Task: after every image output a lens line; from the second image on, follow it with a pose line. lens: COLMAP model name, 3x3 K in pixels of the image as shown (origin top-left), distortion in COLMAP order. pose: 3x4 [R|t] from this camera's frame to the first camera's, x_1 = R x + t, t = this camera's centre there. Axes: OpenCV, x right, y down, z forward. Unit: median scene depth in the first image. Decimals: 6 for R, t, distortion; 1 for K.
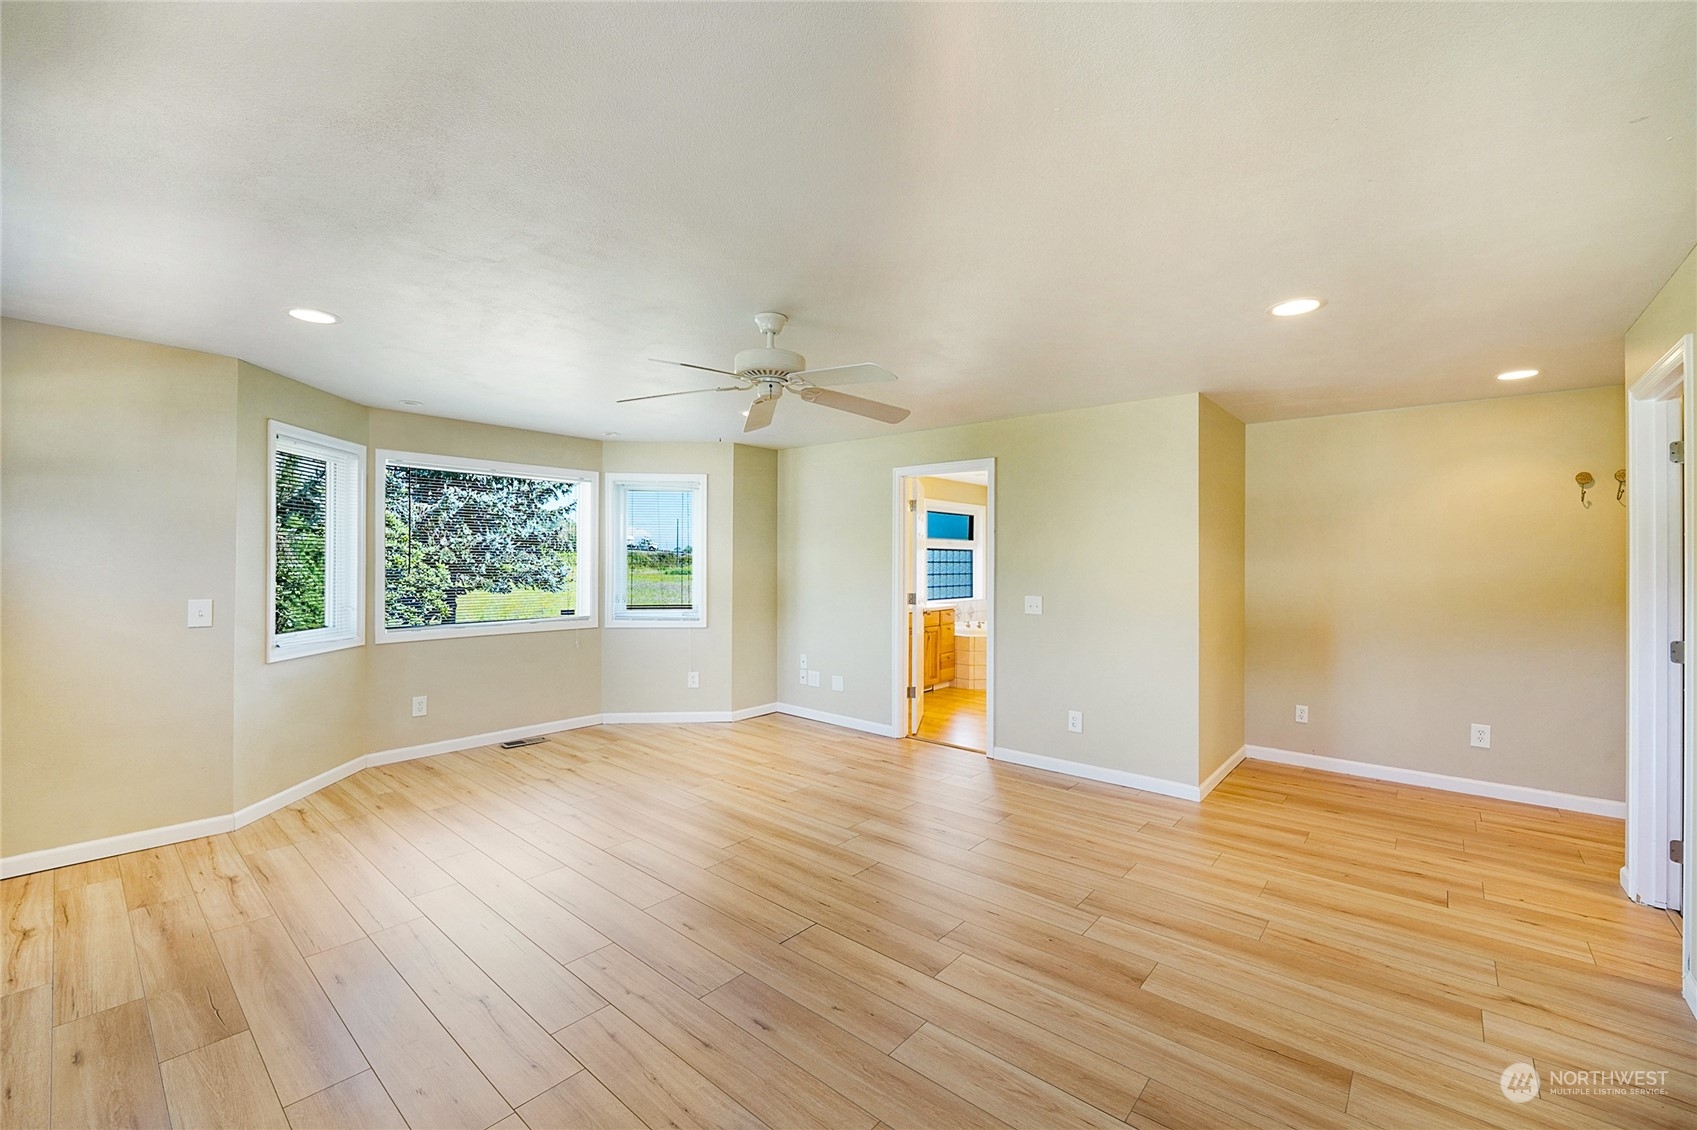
lens RADIAL K [[699.6, 0, 838.5], [0, 699.6, 563.4], [0, 0, 1]] dist [-0.009385, -0.001529]
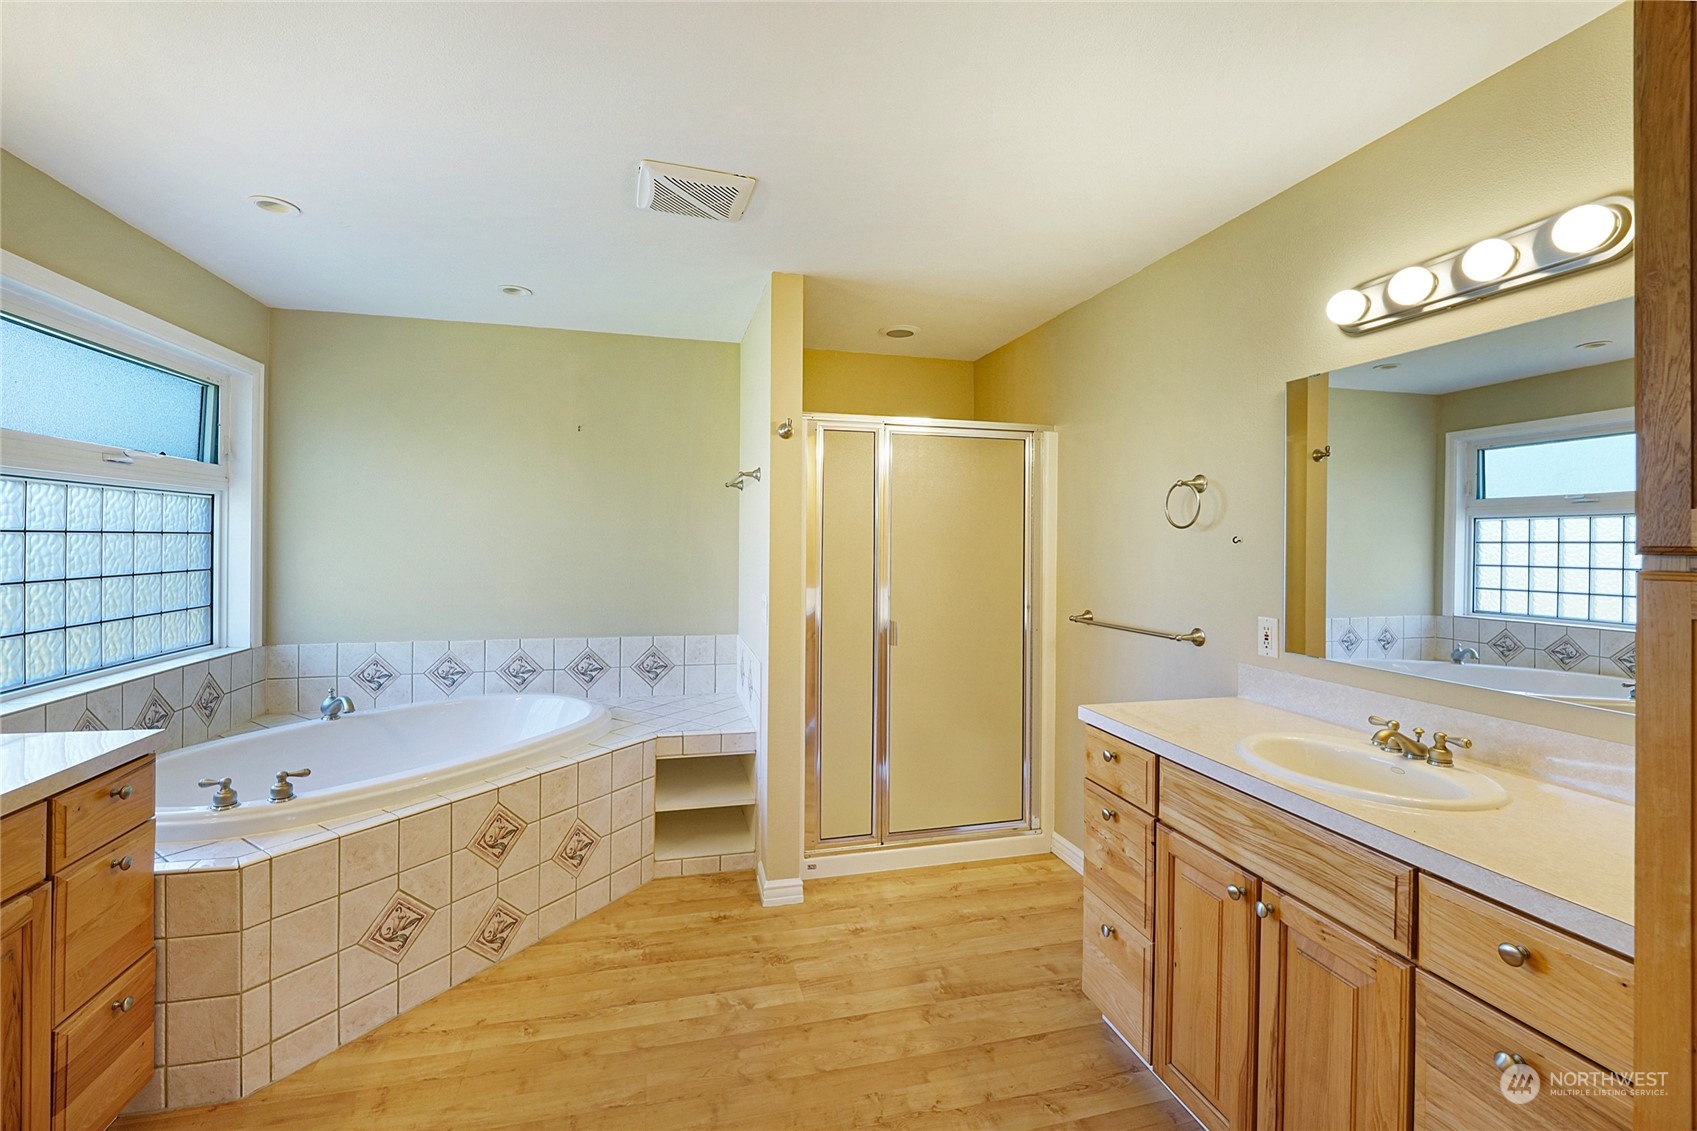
lens RADIAL K [[699.6, 0, 834.3], [0, 699.6, 542.7], [0, 0, 1]] dist [-0.009385, -0.001529]
pose [[0.560653, -0.001395, 0.828050, 0.109604], [-0.001371, 0.999996, 0.002613, 0.001636], [-0.828050, -0.002600, 0.560649, 0.716929]]
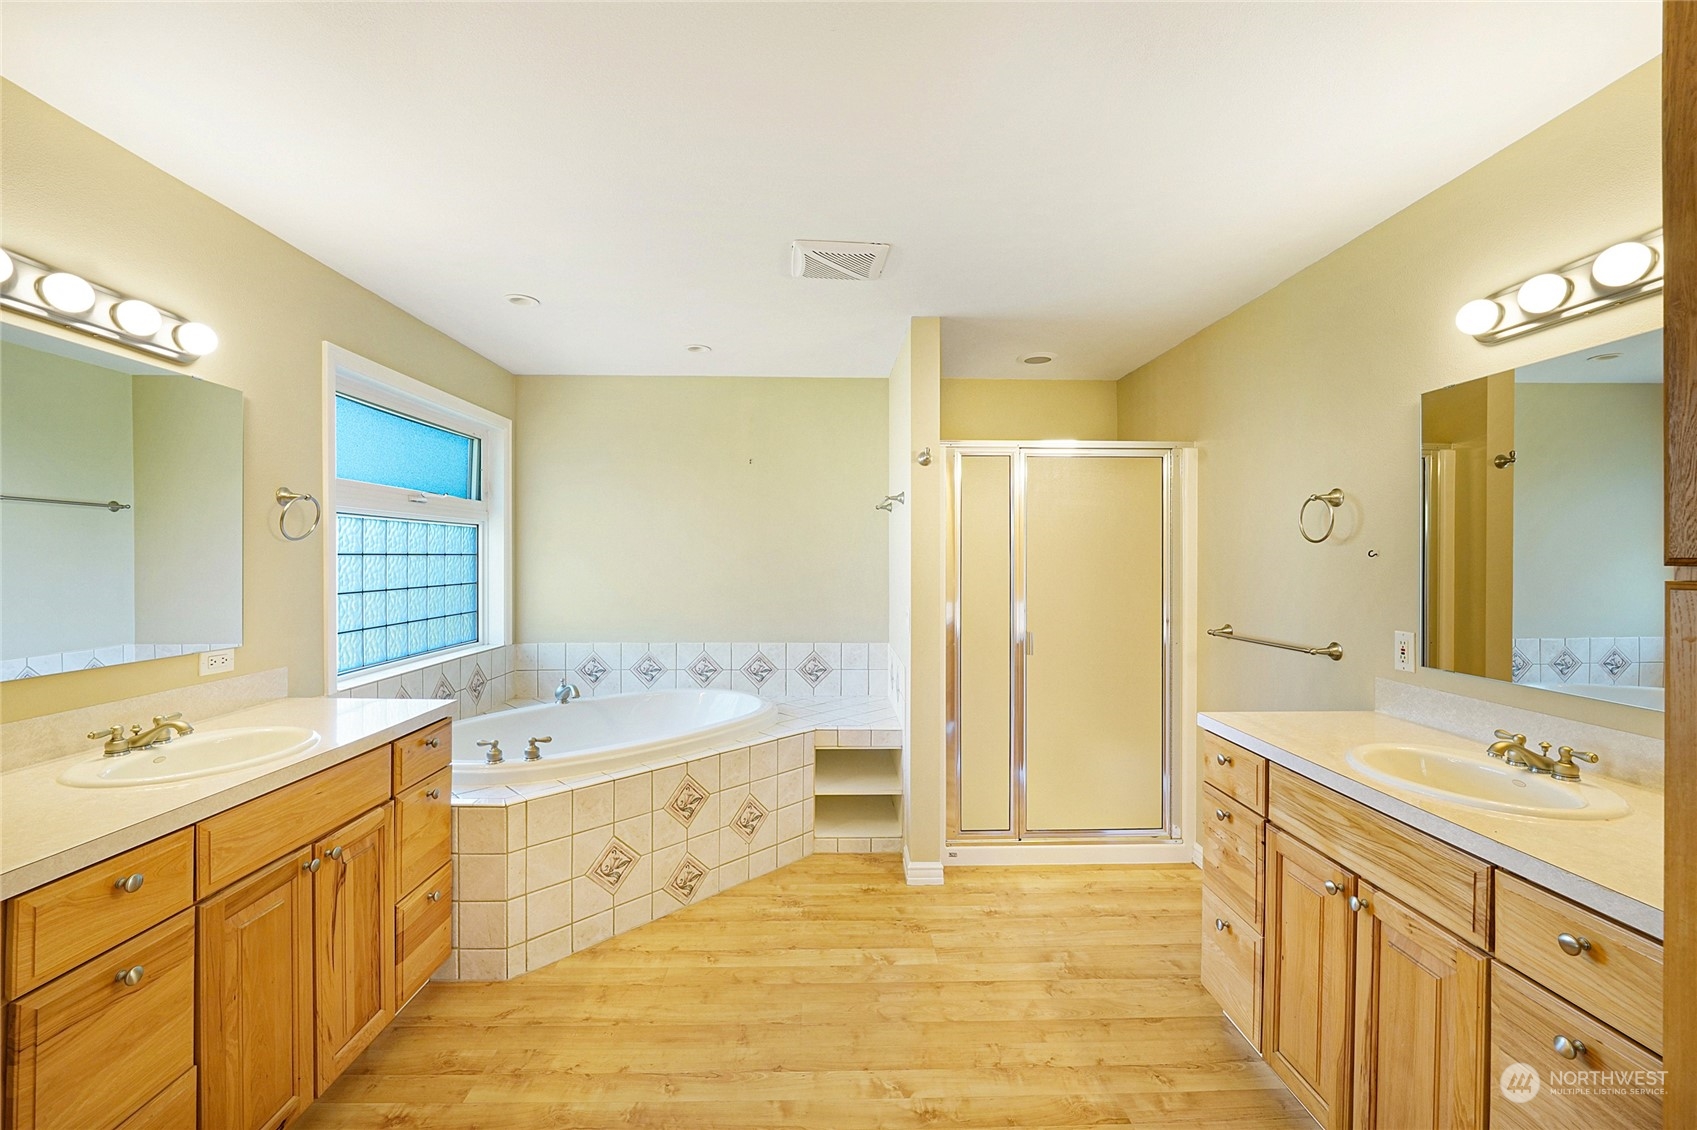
lens RADIAL K [[699.6, 0, 851.6], [0, 699.6, 562.2], [0, 0, 1]] dist [-0.009385, -0.001529]
pose [[0.726638, -0.008945, 0.686962, 0.090520], [0.005919, 0.999960, 0.006760, 0.001390], [-0.686995, -0.000846, 0.726662, 0.682226]]
